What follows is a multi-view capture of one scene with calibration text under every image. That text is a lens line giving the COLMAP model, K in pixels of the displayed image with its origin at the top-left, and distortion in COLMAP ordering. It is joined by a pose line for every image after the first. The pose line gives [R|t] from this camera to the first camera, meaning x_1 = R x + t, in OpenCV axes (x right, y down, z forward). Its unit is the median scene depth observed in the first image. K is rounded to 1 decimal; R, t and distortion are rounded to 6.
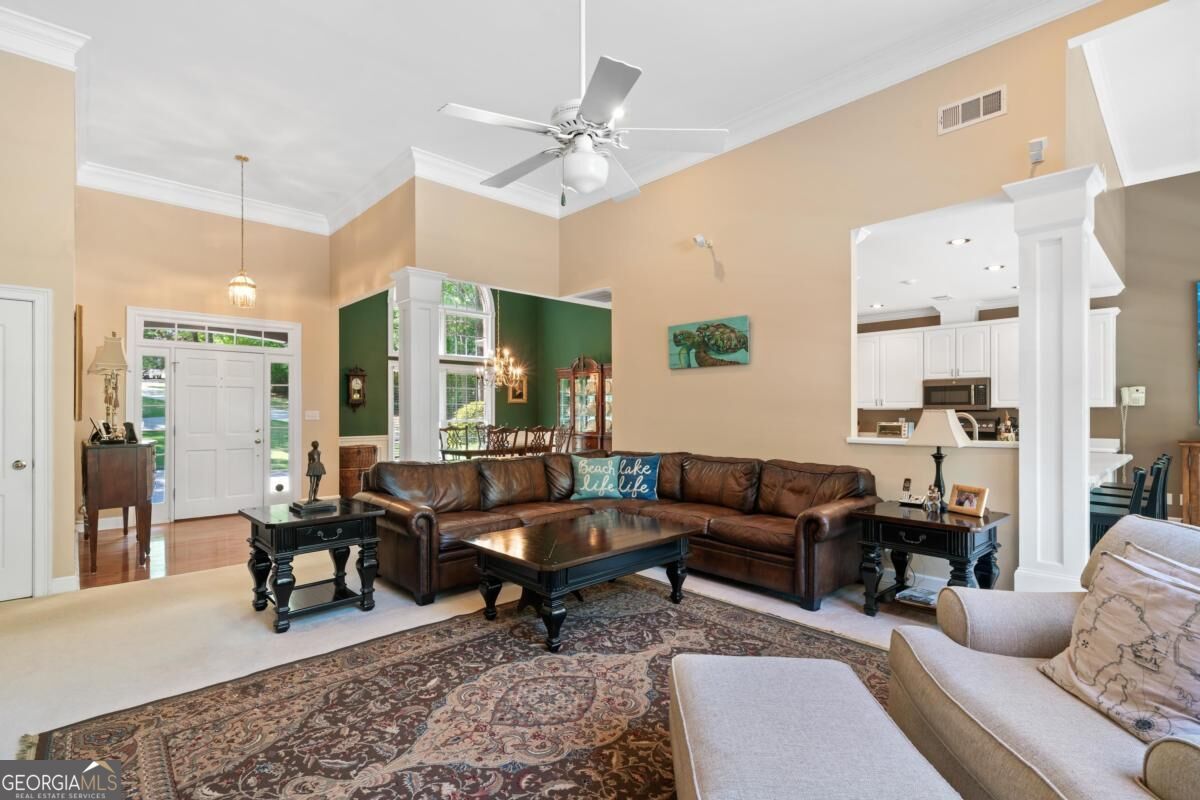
lens RADIAL K [[555.2, 0, 592.4], [0, 555.2, 410.7], [0, 0, 1]] dist [0.001435, 0.000237]
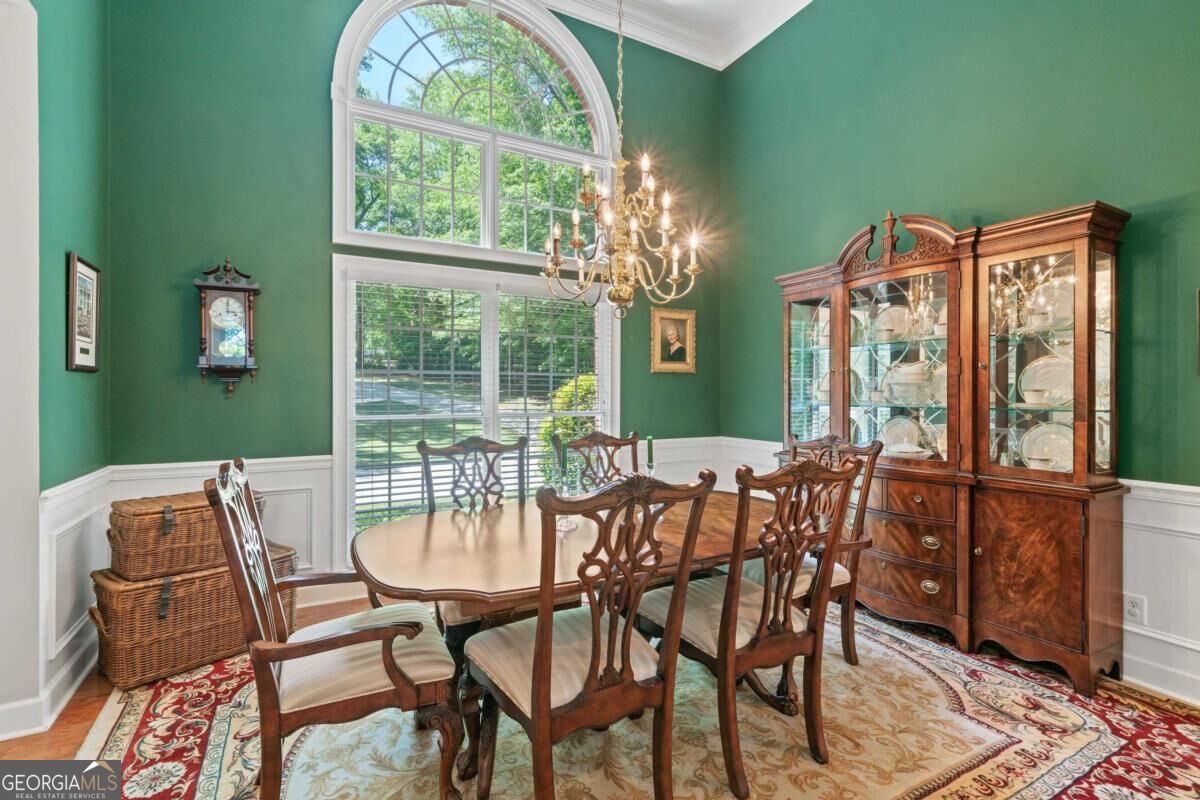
lens RADIAL K [[556.0, 0, 598.5], [0, 556.0, 394.6], [0, 0, 1]] dist [0.000030, 0.000061]
pose [[0.971441, 0.002480, -0.237270, -0.195273], [-0.001354, 0.999987, 0.004909, 0.002612], [0.237279, -0.004448, 0.971431, 1.248982]]
